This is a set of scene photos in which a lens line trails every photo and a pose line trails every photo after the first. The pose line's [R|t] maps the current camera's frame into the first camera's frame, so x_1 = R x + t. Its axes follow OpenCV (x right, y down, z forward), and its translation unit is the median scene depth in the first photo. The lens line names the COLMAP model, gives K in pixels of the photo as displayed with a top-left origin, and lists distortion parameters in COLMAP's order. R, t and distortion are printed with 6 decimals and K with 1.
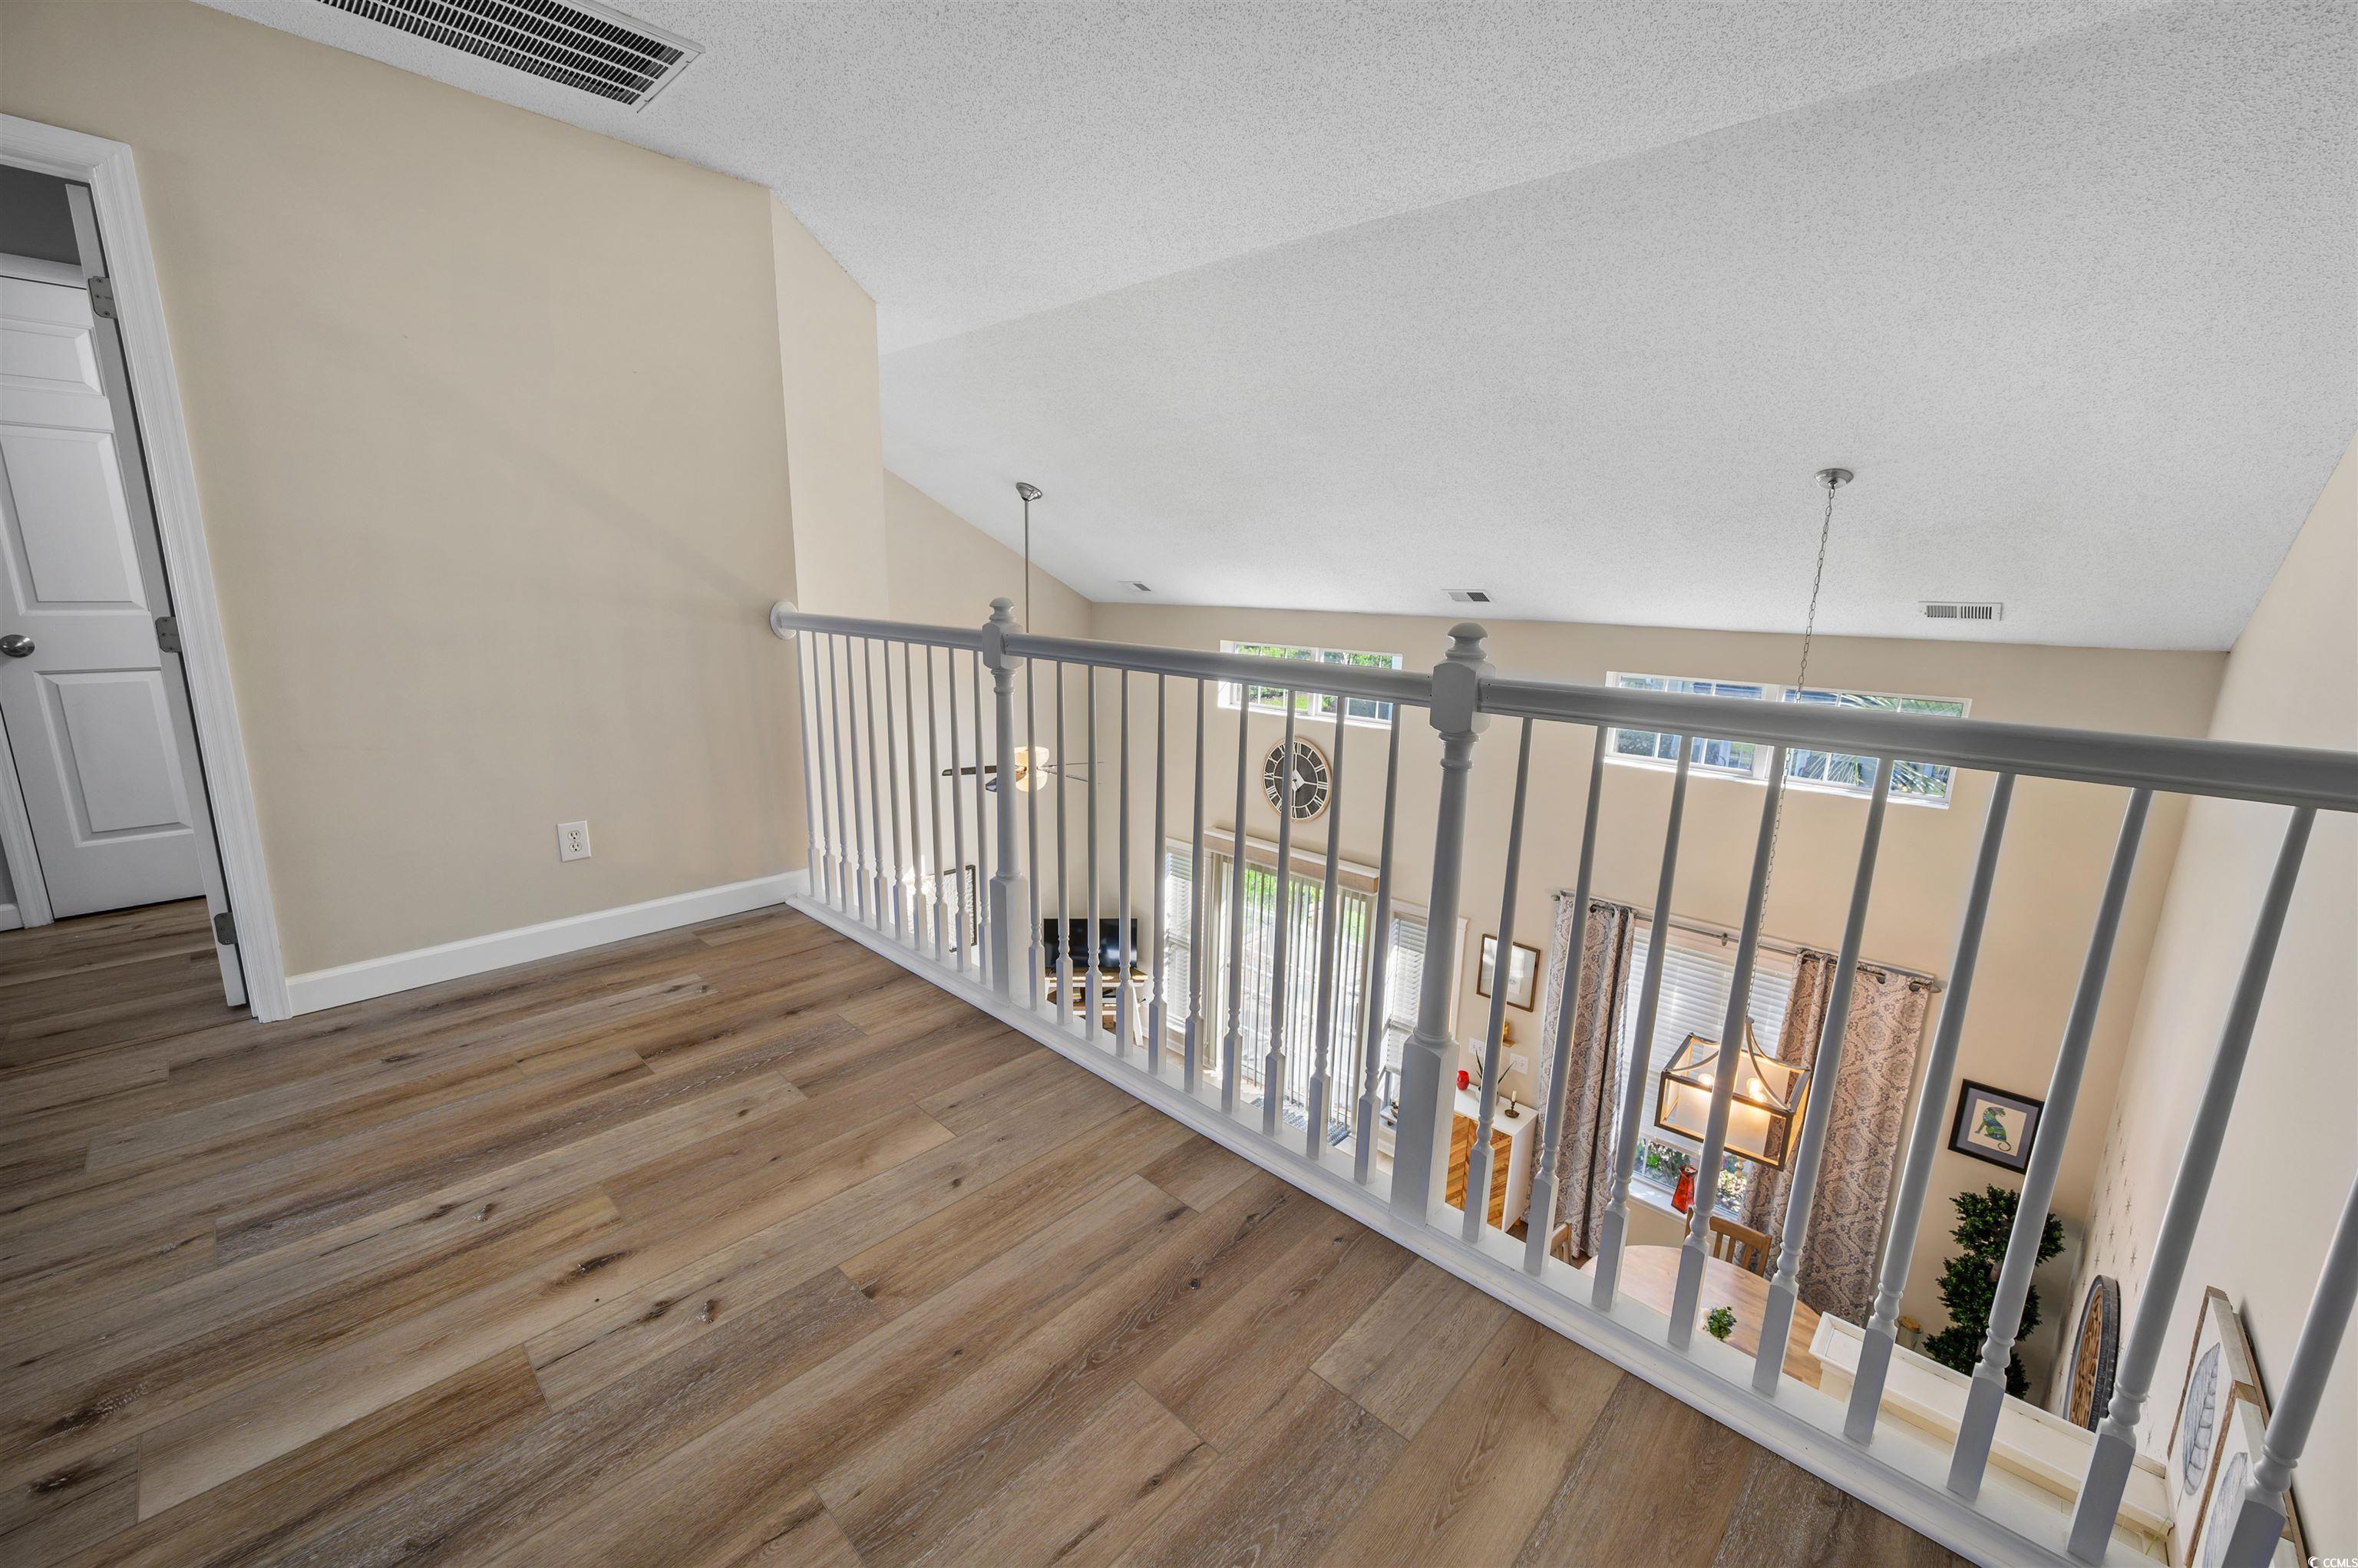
lens RADIAL K [[947.3, 0, 1157.9], [0, 947.3, 777.8], [0, 0, 1]] dist [0.000019, -0.000274]
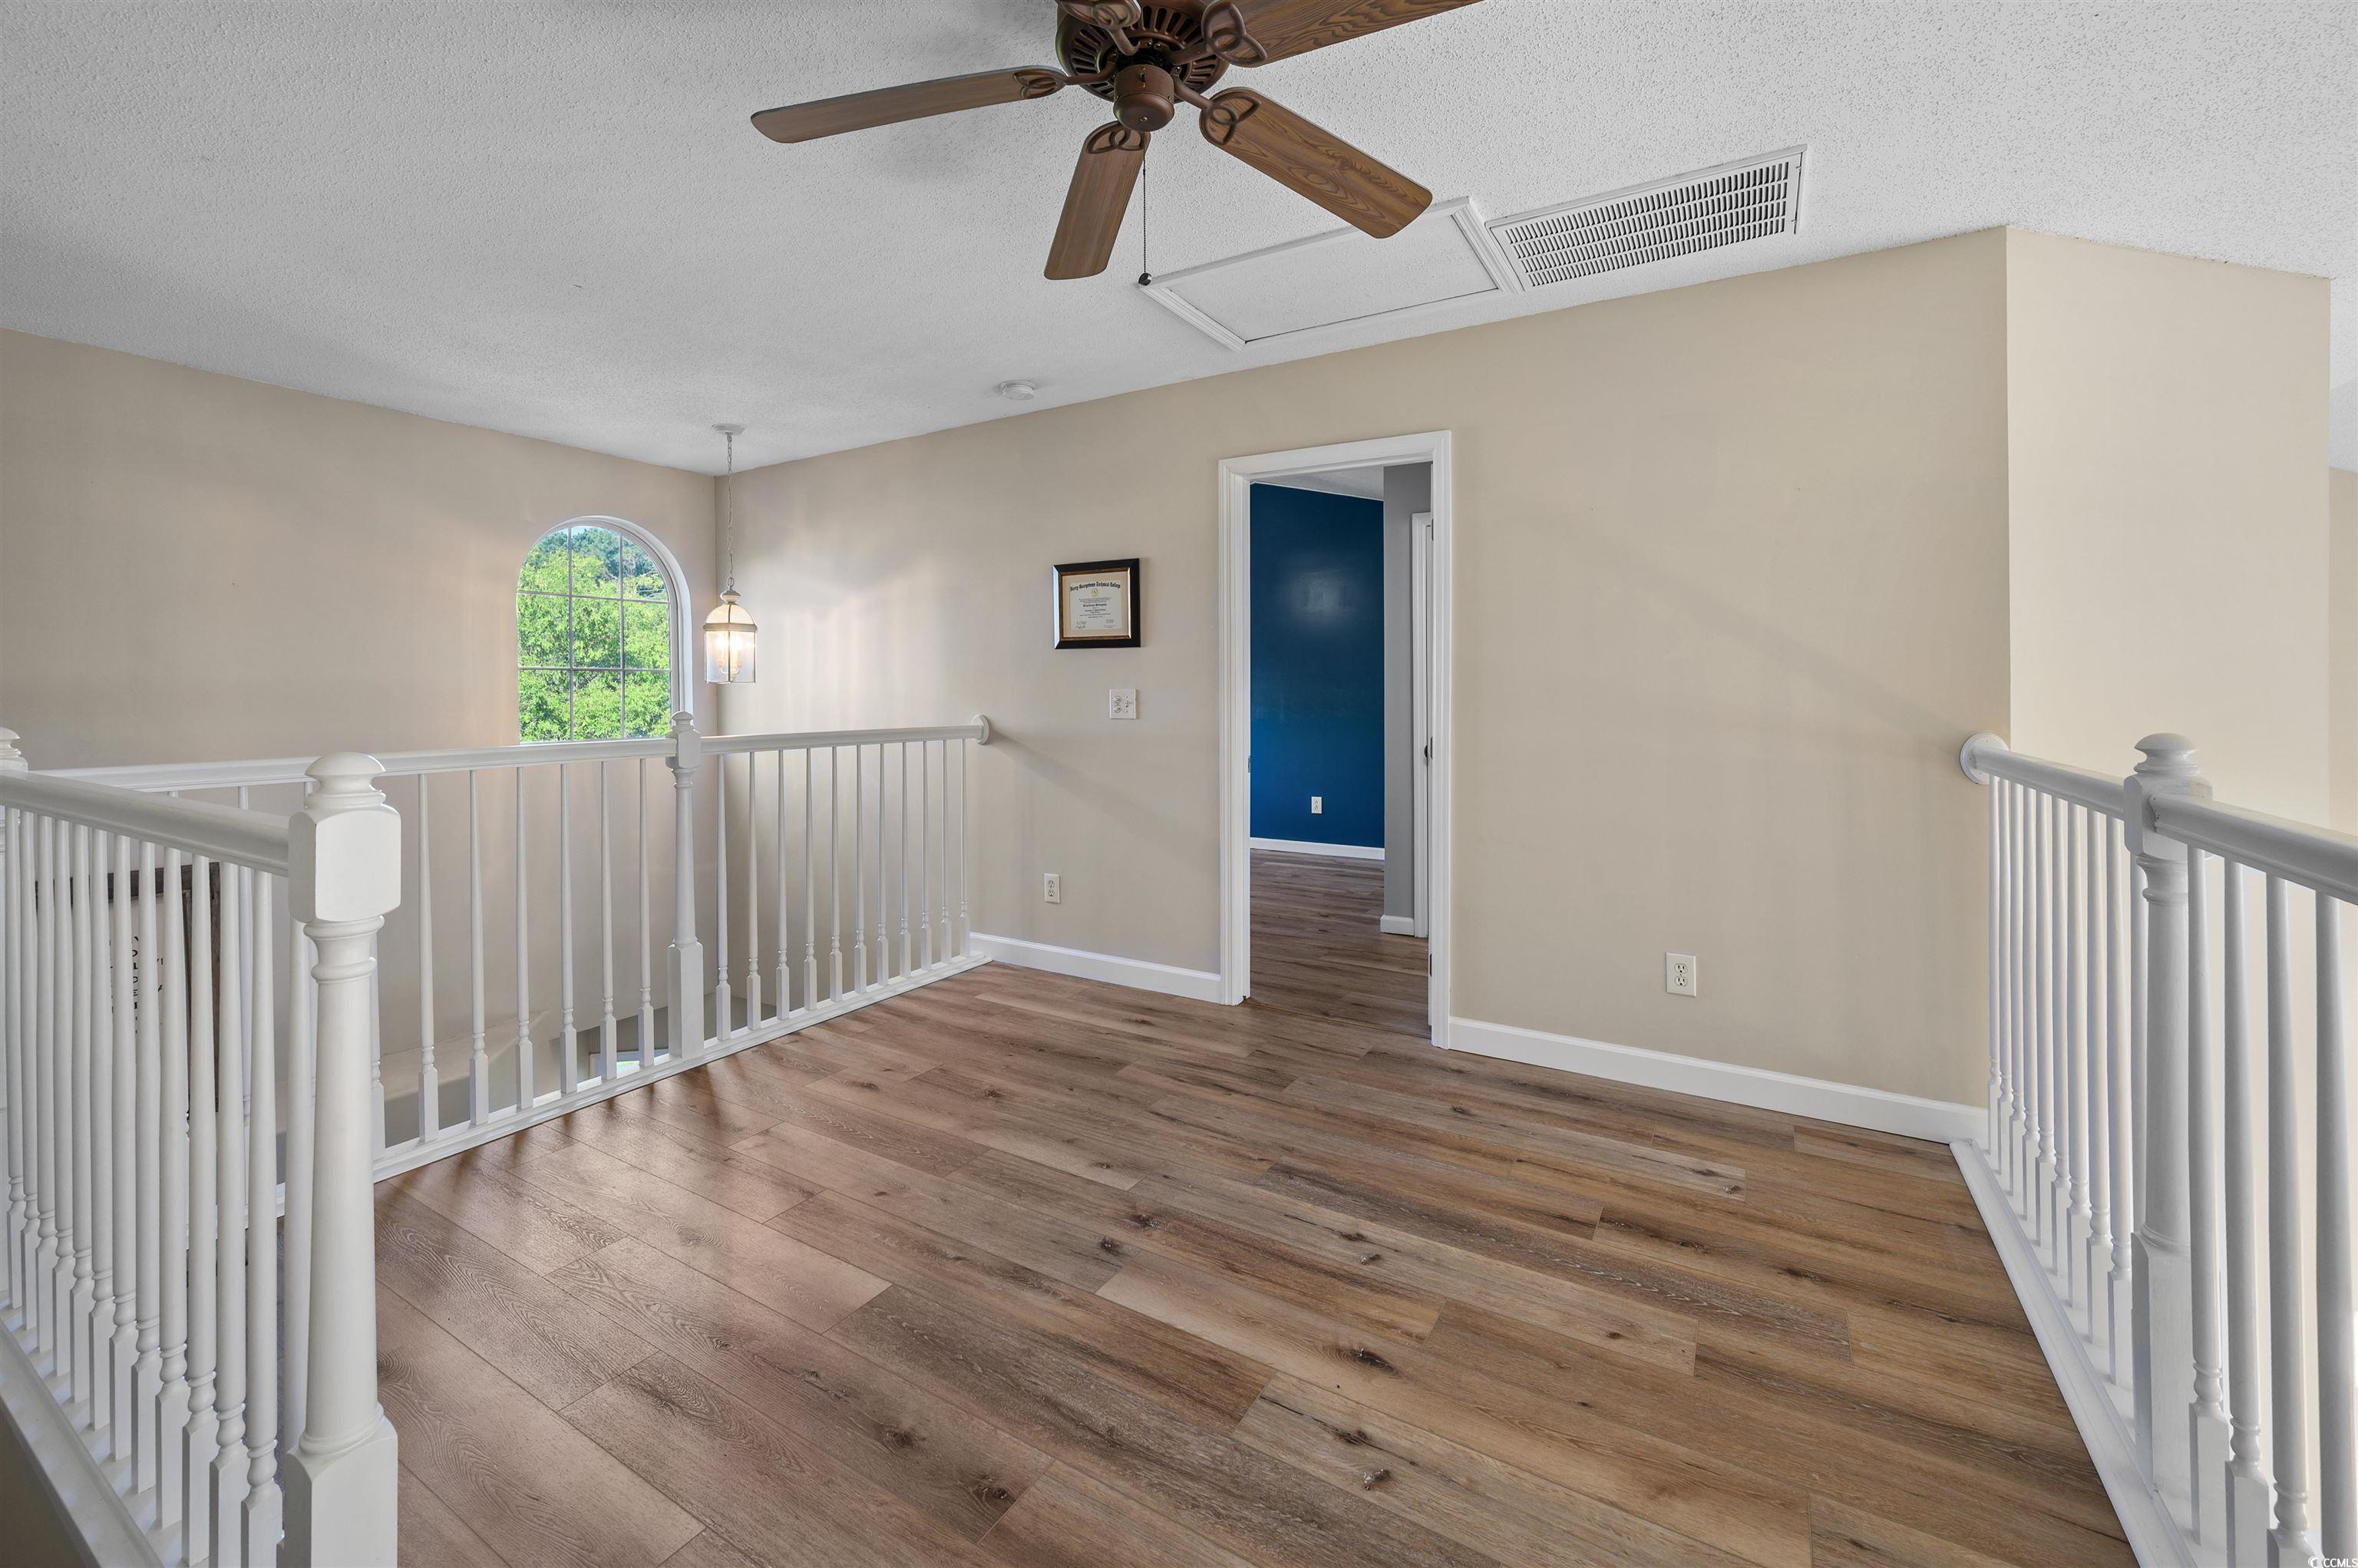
lens RADIAL K [[947.3, 0, 1154.1], [0, 947.3, 696.2], [0, 0, 1]] dist [0.000019, -0.000274]
pose [[0.216391, -0.018325, -0.976135, 0.281015], [-0.192712, 0.979351, -0.061106, -0.063969], [0.957098, 0.201336, 0.208392, 0.308539]]
